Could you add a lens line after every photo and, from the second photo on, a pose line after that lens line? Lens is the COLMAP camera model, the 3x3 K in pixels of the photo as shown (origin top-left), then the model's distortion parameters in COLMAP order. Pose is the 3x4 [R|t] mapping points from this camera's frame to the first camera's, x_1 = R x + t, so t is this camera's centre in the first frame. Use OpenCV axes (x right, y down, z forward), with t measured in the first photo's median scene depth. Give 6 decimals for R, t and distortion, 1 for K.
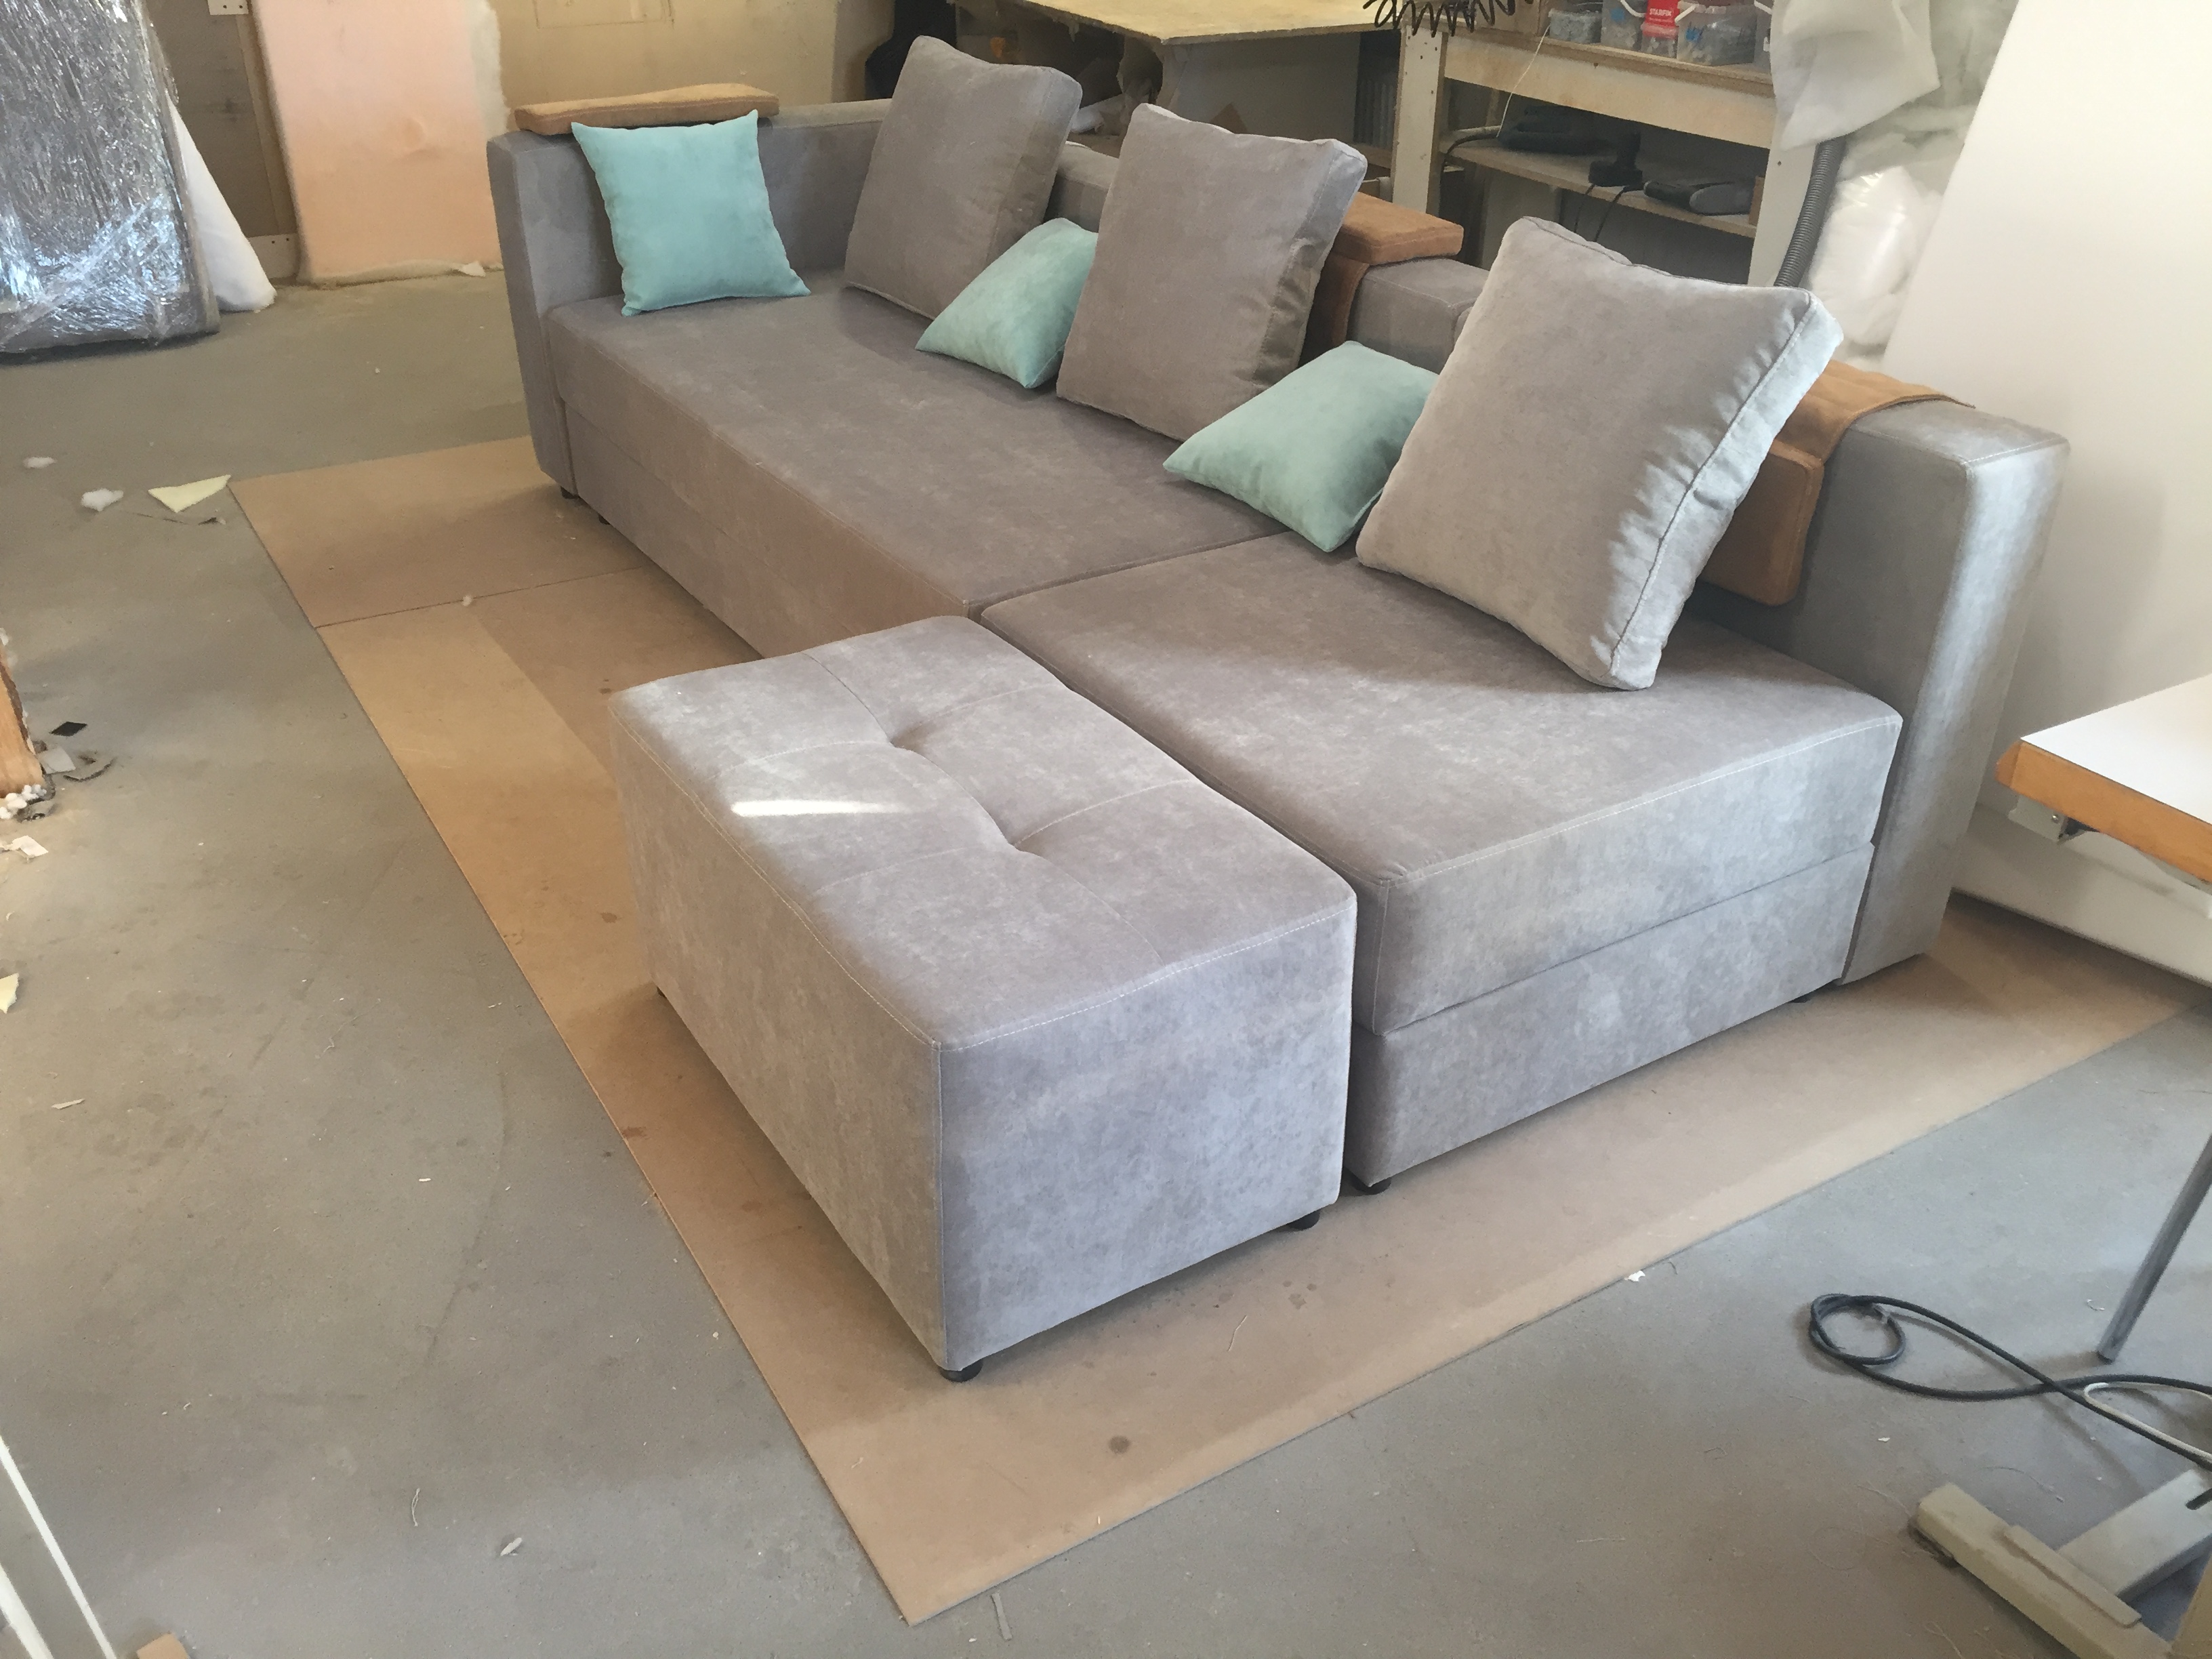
lens RADIAL K [[1888.2, 0, 1100.8], [0, 1888.2, 820.3], [0, 0, 1]] dist [0.091542, -0.146764]
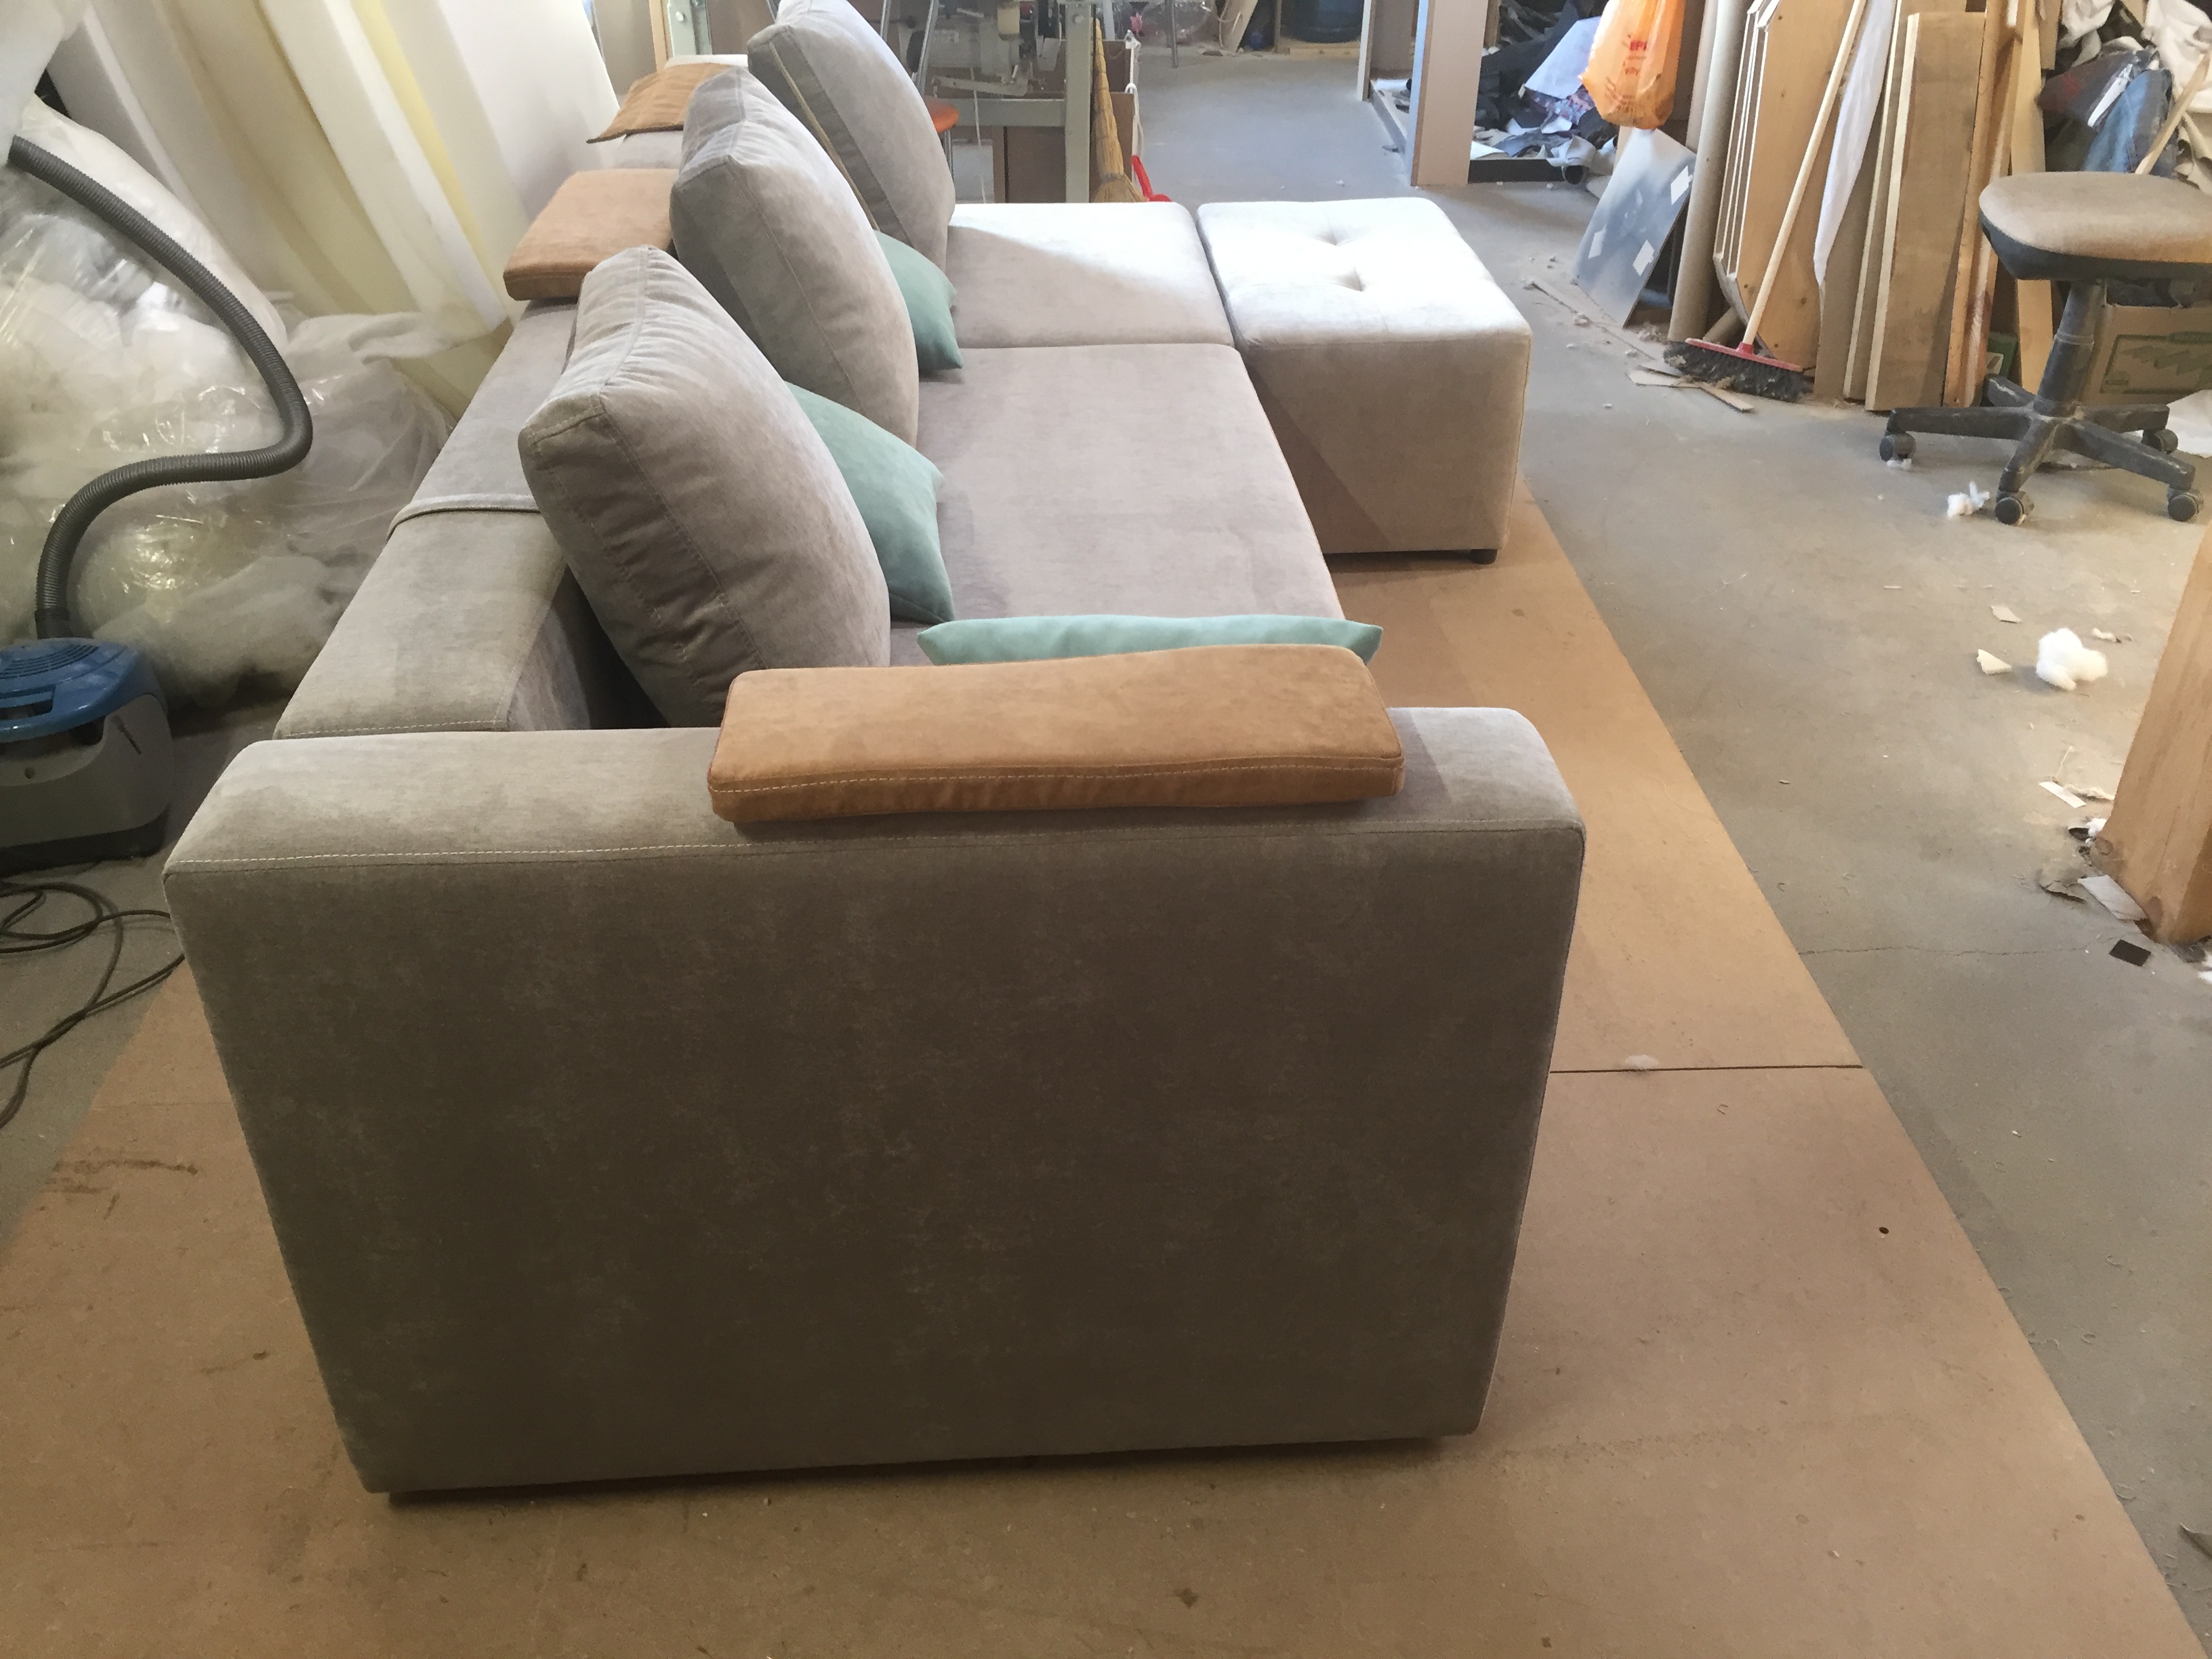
lens RADIAL K [[1888.2, 0, 1100.8], [0, 1888.2, 820.3], [0, 0, 1]] dist [0.091542, -0.146764]
pose [[-0.885841, -0.257991, 0.385650, -0.354976], [0.218047, 0.502196, 0.836812, -0.663860], [-0.409562, 0.825373, -0.388612, 1.145761]]
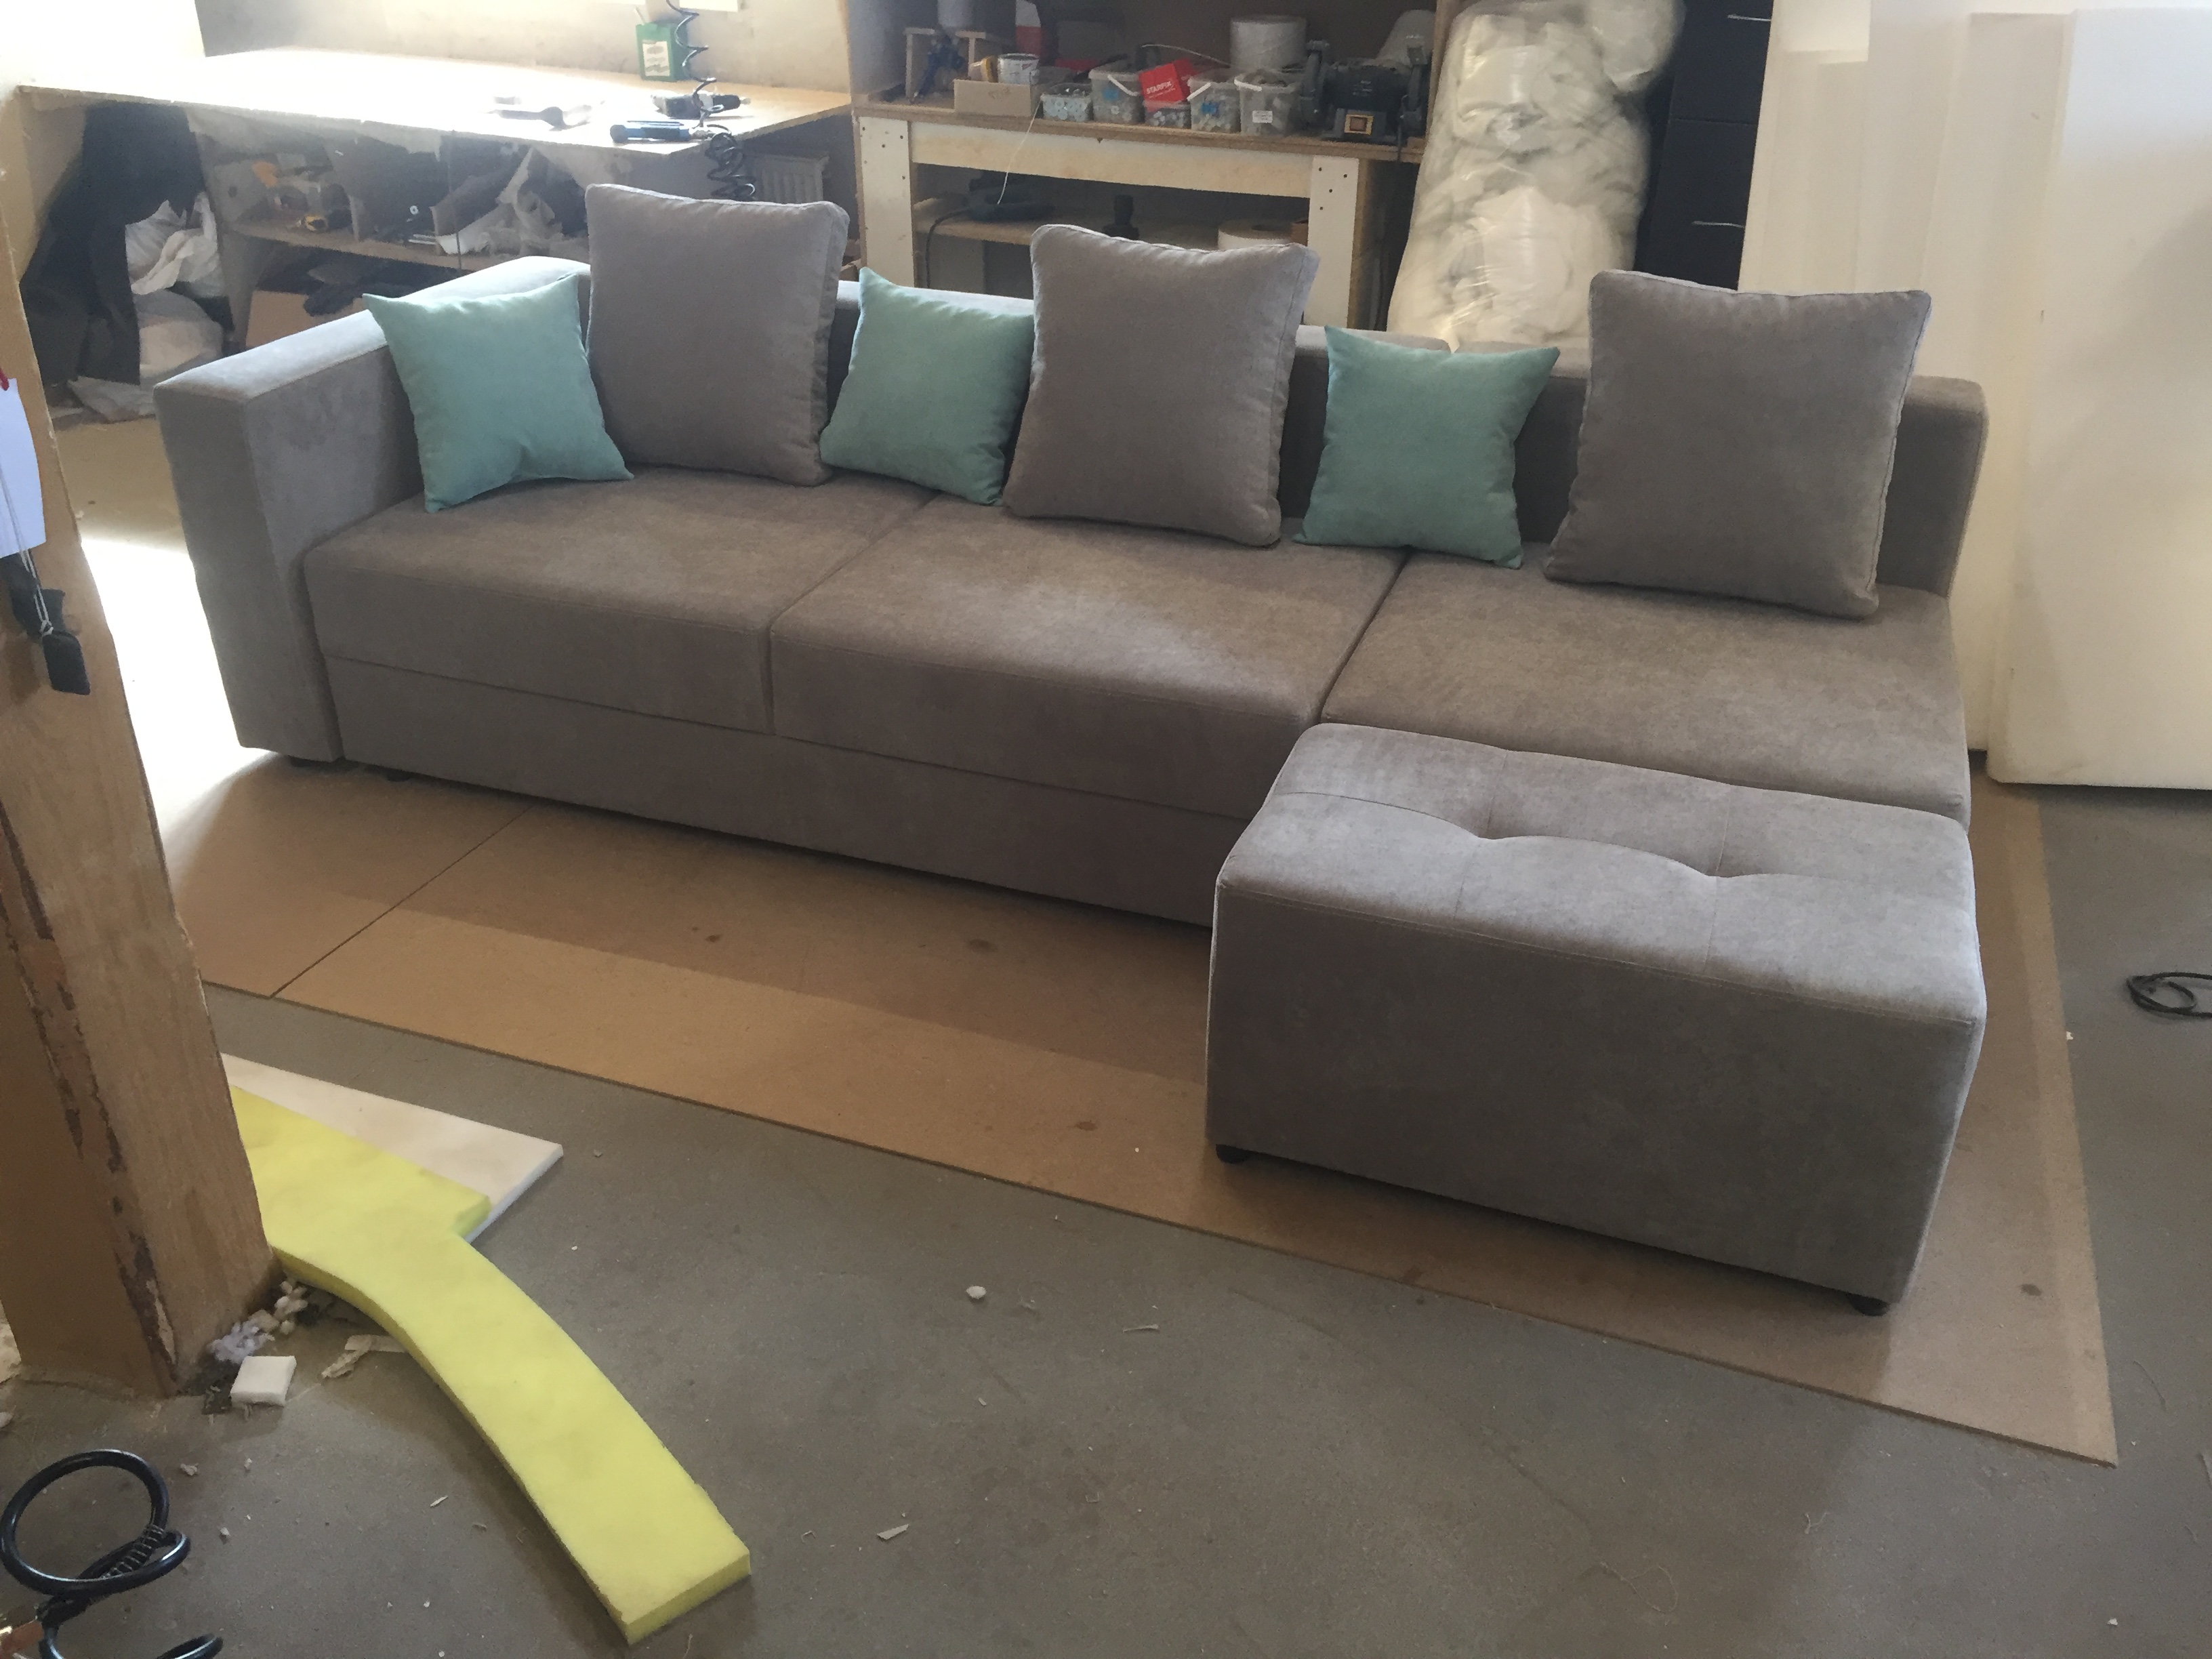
lens RADIAL K [[1888.2, 0, 1100.8], [0, 1888.2, 820.3], [0, 0, 1]] dist [0.091542, -0.146764]
pose [[0.782985, -0.299594, 0.545140, -0.490450], [0.301518, 0.949330, 0.088655, -0.119182], [-0.544078, 0.094953, 0.833644, 0.108421]]
